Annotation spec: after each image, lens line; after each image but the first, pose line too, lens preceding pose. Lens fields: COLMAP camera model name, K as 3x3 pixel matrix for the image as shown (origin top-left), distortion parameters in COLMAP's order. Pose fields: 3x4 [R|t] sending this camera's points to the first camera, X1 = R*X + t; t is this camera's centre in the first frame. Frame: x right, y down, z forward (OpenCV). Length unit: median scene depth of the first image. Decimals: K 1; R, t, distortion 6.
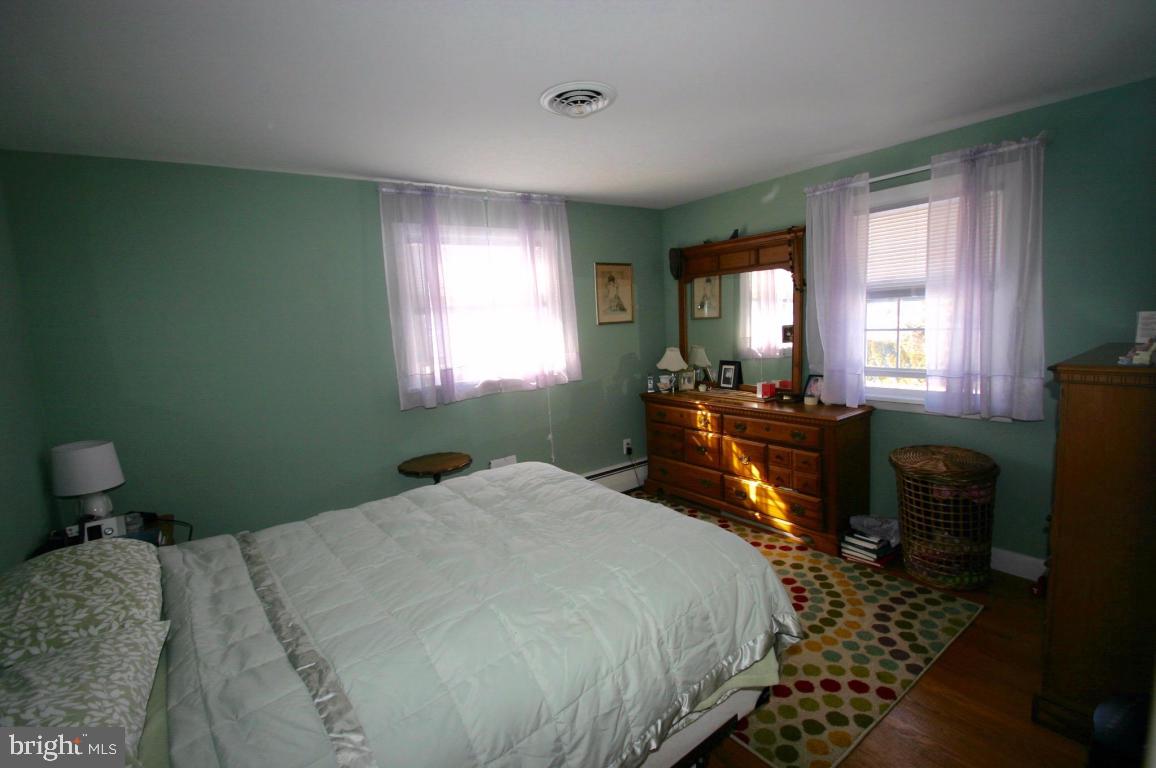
lens RADIAL K [[511.1, 0, 578.0], [0, 511.1, 384.0], [0, 0, 1]] dist [0.000849, 0.000162]
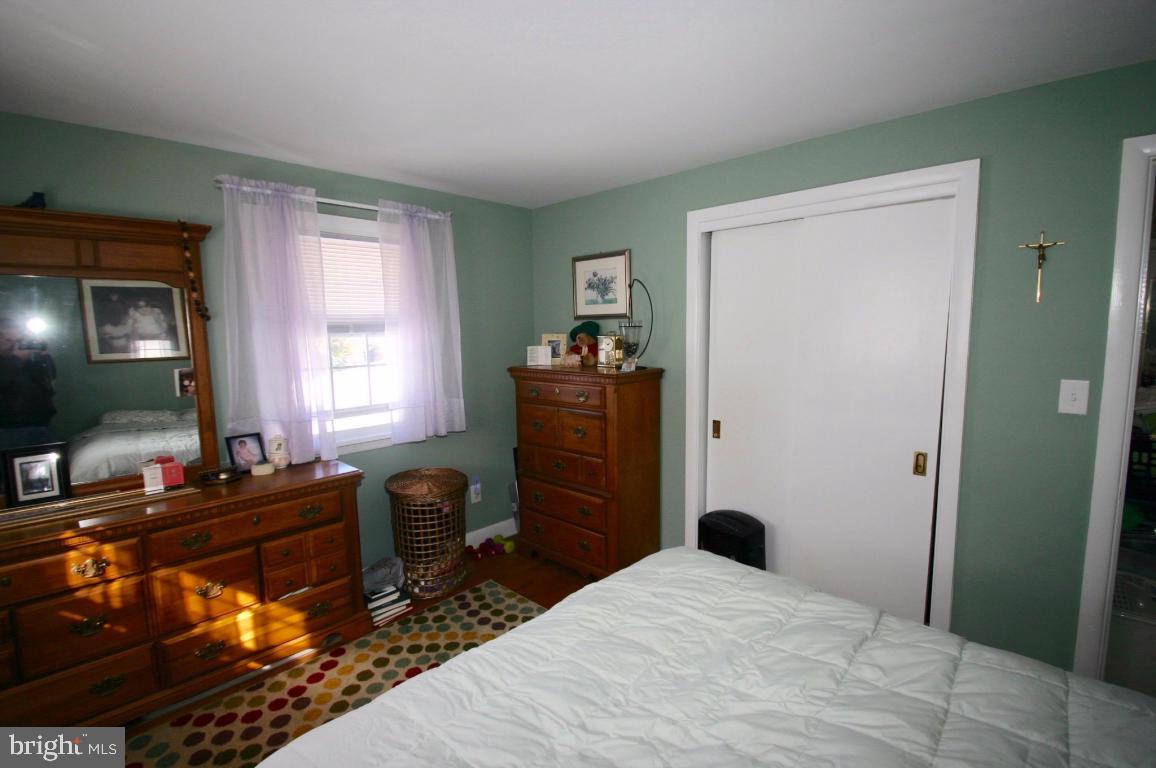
lens RADIAL K [[534.9, 0, 578.0], [0, 534.9, 384.0], [0, 0, 1]] dist [-0.002192, -0.000782]
pose [[-0.166064, -0.047537, 0.984968, -0.384635], [0.158130, 0.984628, 0.074181, -0.075578], [-0.973354, 0.168072, -0.155995, 0.694114]]
